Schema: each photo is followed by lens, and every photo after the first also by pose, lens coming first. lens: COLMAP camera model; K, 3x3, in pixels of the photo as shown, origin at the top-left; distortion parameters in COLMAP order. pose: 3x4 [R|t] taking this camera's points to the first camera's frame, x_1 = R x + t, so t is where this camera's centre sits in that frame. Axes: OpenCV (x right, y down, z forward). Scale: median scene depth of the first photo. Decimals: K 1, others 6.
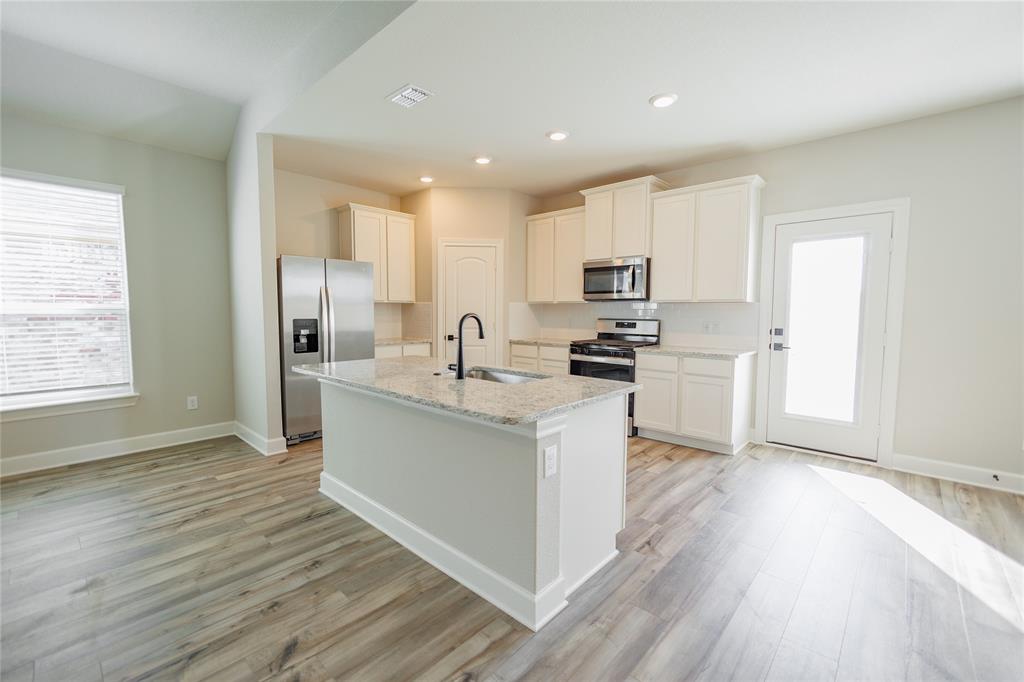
lens RADIAL K [[434.4, 0, 509.8], [0, 434.4, 339.3], [0, 0, 1]] dist [-0.001726, 0.000039]
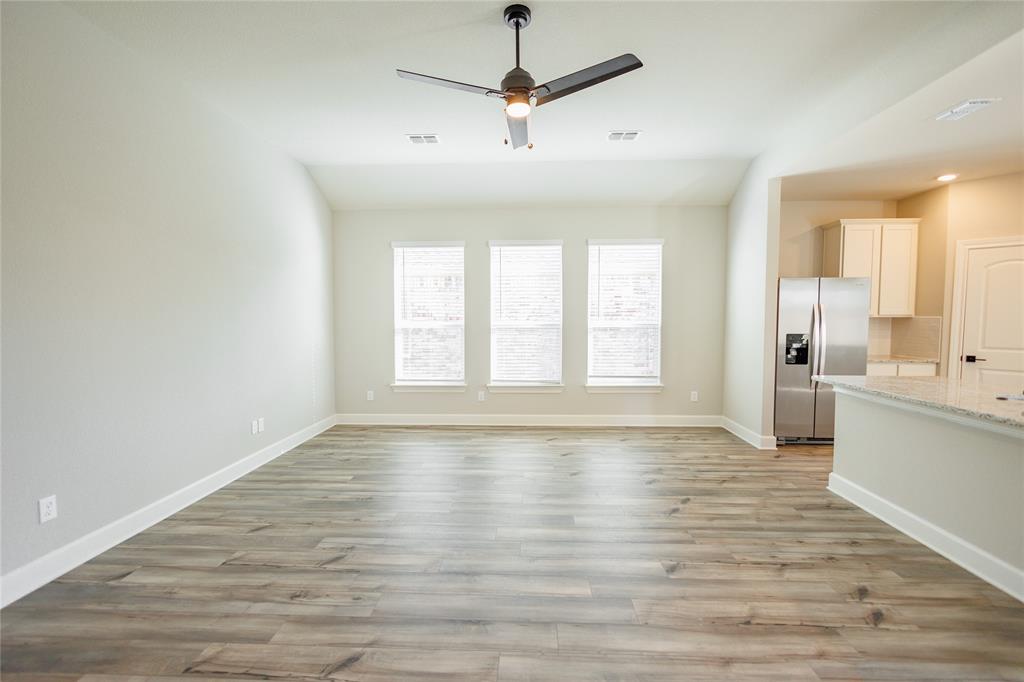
lens RADIAL K [[444.0, 0, 512.0], [0, 444.0, 341.0], [0, 0, 1]] dist [-0.003534, -0.000107]
pose [[0.647431, 0.036176, -0.761265, -0.082589], [-0.049226, 0.998772, 0.005597, 0.000668], [0.760533, 0.033850, 0.648416, -0.287072]]
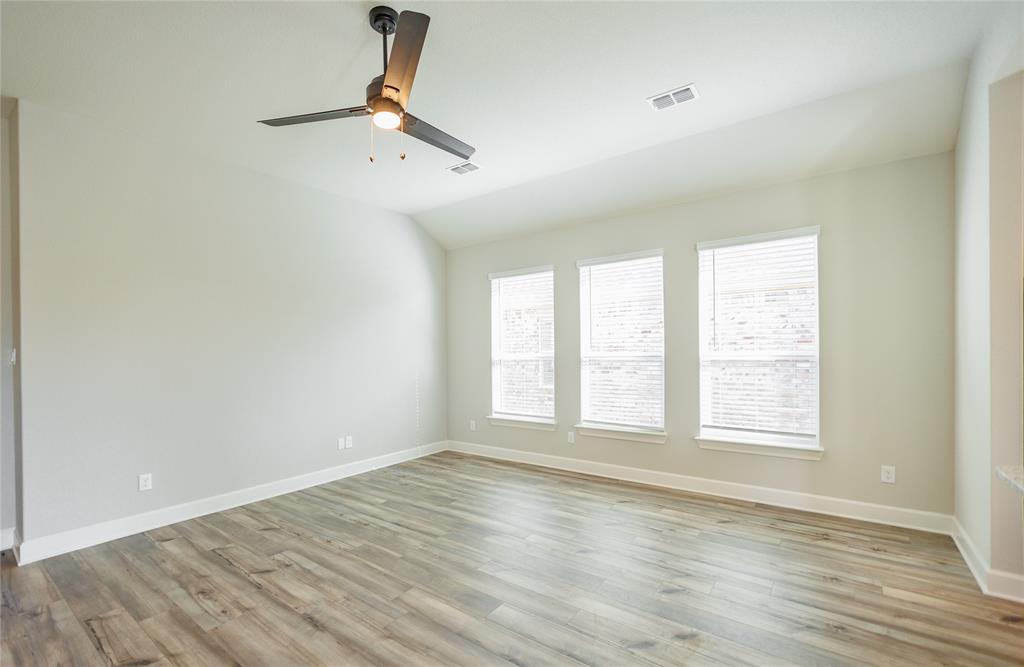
lens RADIAL K [[448.4, 0, 489.9], [0, 448.4, 352.9], [0, 0, 1]] dist [-0.003160, -0.000212]
pose [[0.086105, 0.003589, -0.996280, 0.012858], [-0.055186, 0.998475, -0.001173, -0.033413], [0.994756, 0.055082, 0.086171, 0.206364]]
